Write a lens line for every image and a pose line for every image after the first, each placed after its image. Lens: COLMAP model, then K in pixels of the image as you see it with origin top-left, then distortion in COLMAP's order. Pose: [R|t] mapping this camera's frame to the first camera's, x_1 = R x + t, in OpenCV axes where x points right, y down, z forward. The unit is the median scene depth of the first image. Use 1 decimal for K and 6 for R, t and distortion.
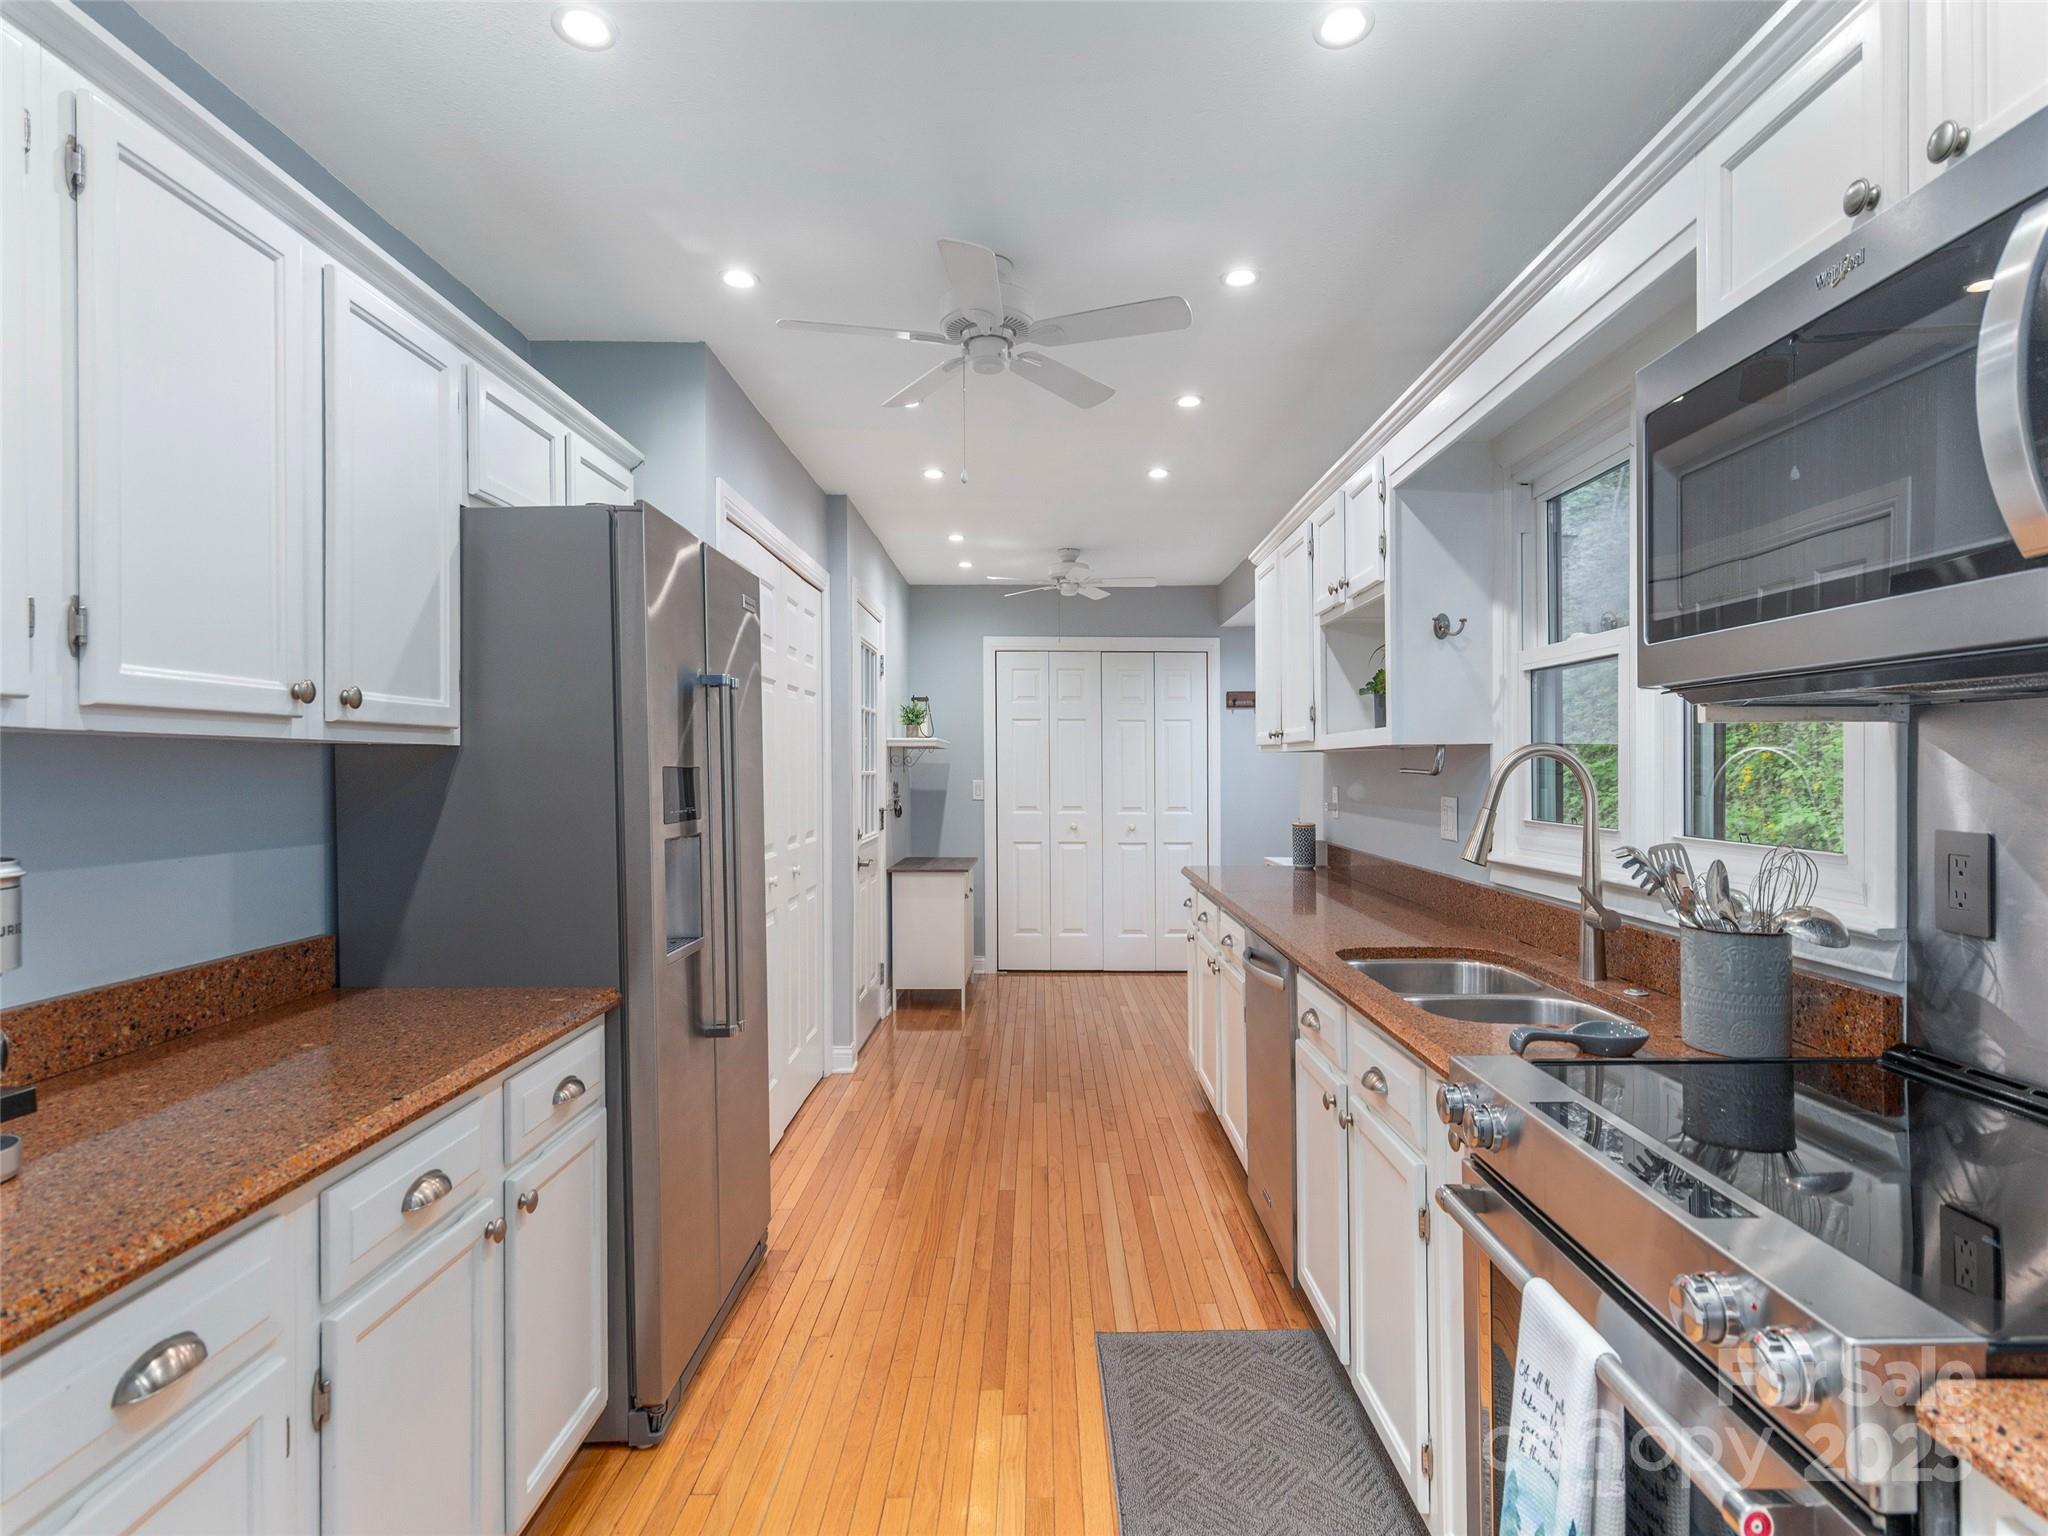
lens RADIAL K [[1011.4, 0, 1002.3], [0, 1011.4, 773.0], [0, 0, 1]] dist [0.005317, 0.001193]
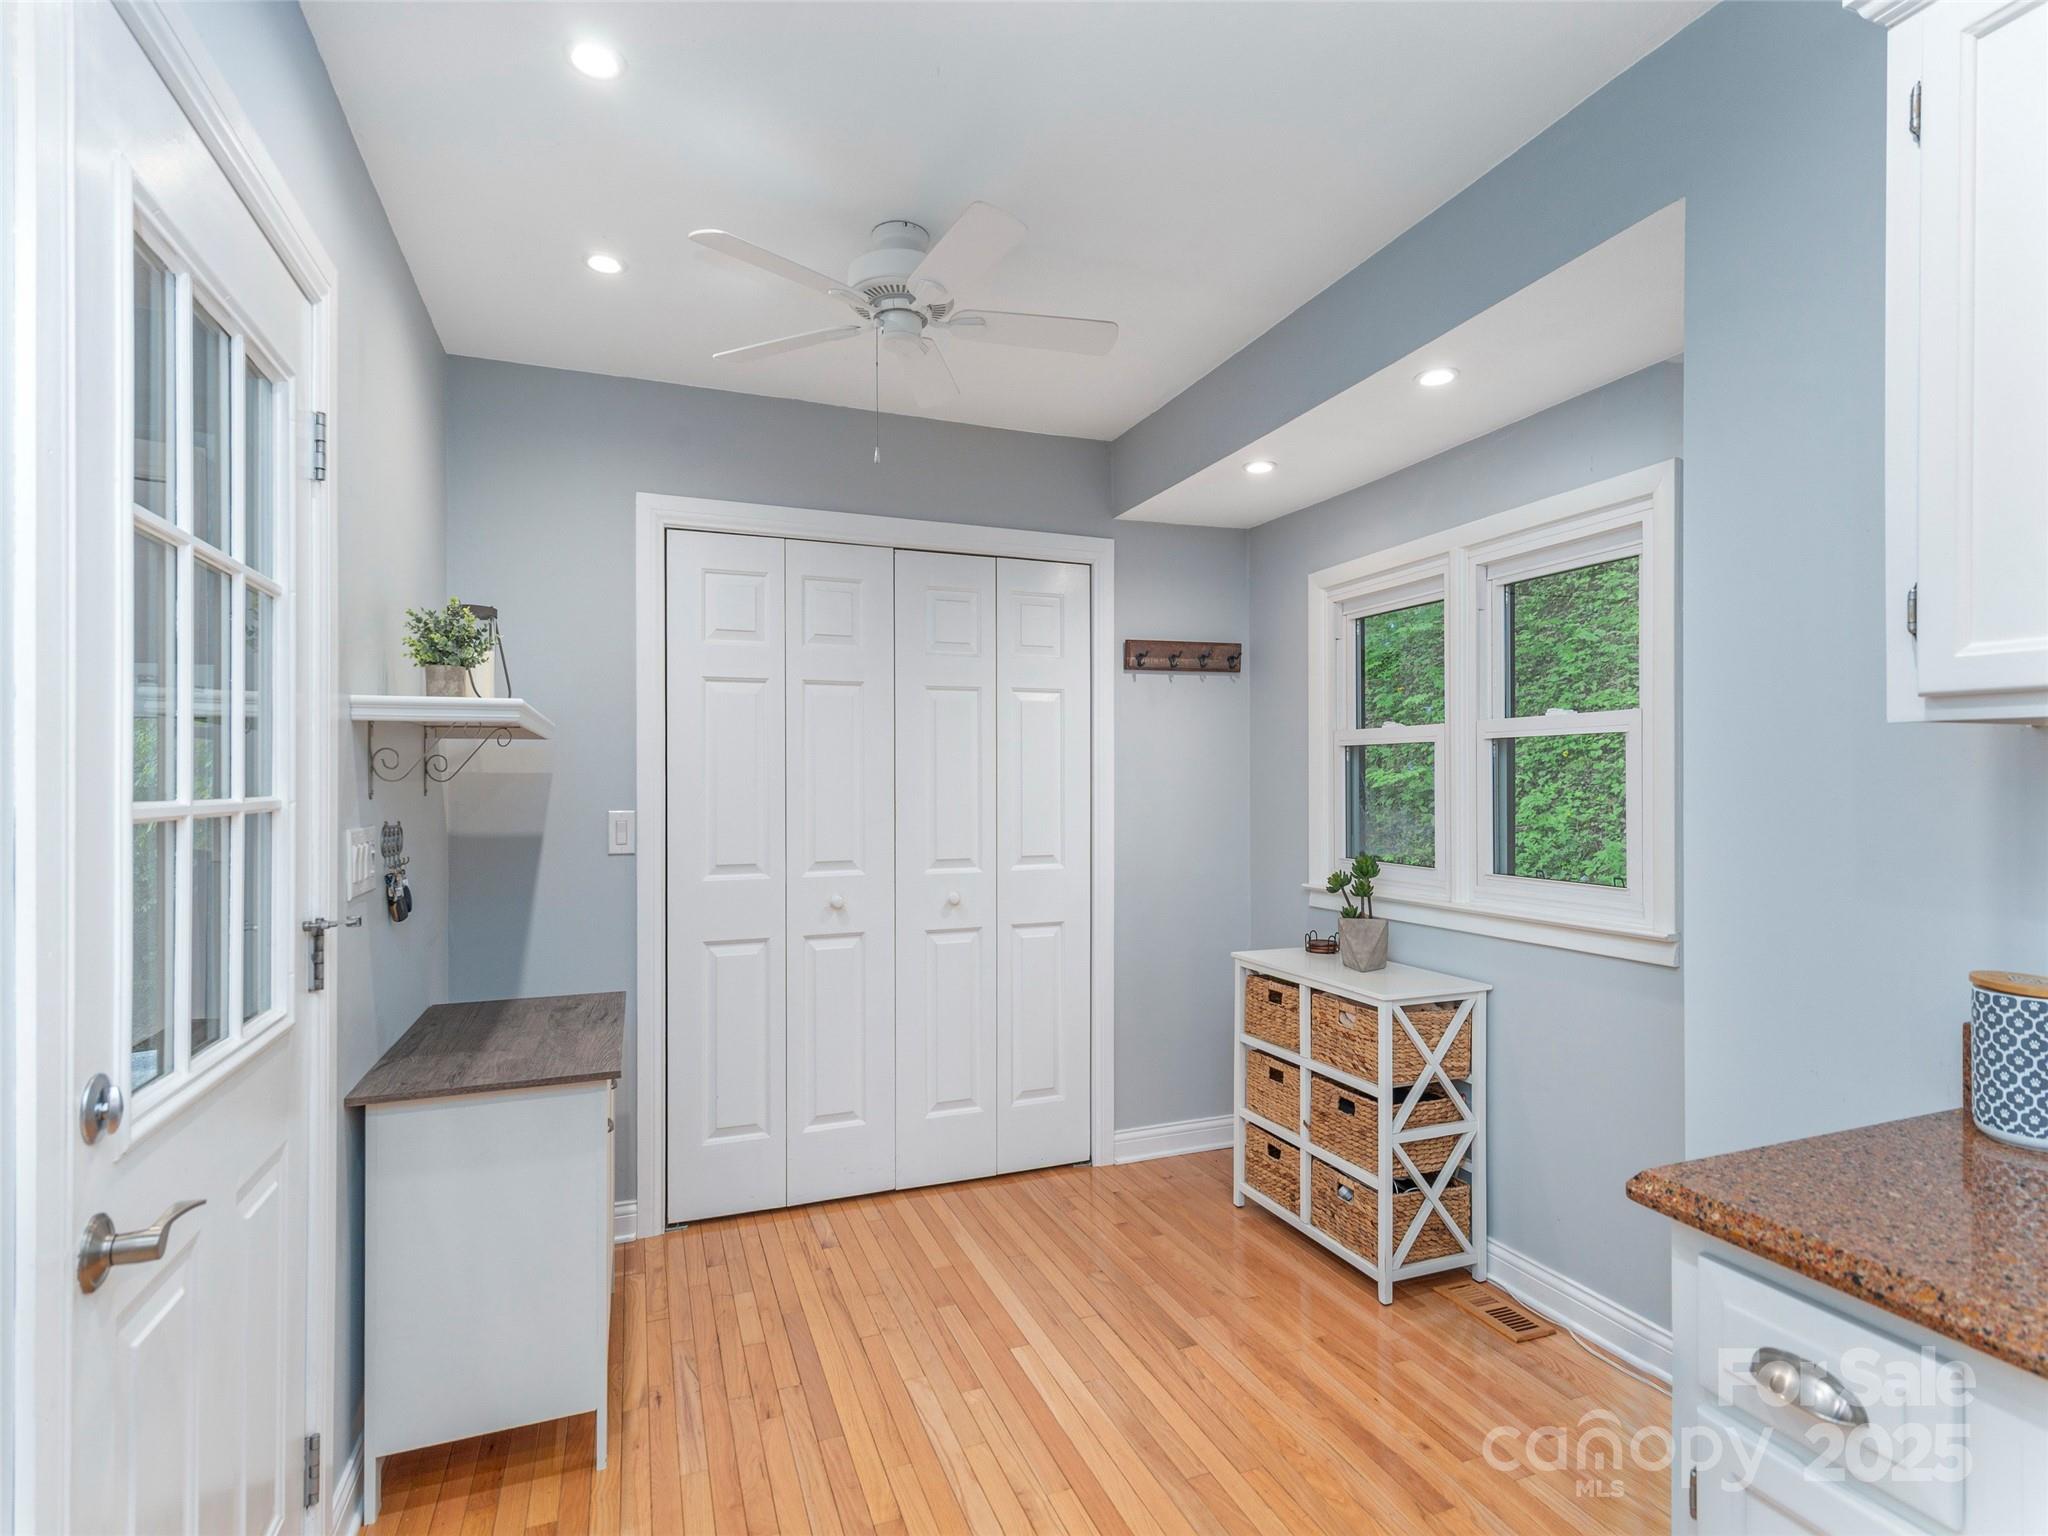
lens RADIAL K [[1020.4, 0, 1065.6], [0, 1020.4, 769.9], [0, 0, 1]] dist [0.000491, 0.000014]
pose [[0.906835, -0.000433, 0.421487, -0.037087], [0.008900, 0.999796, -0.018122, -0.001242], [-0.421393, 0.020185, 0.906654, 0.514688]]
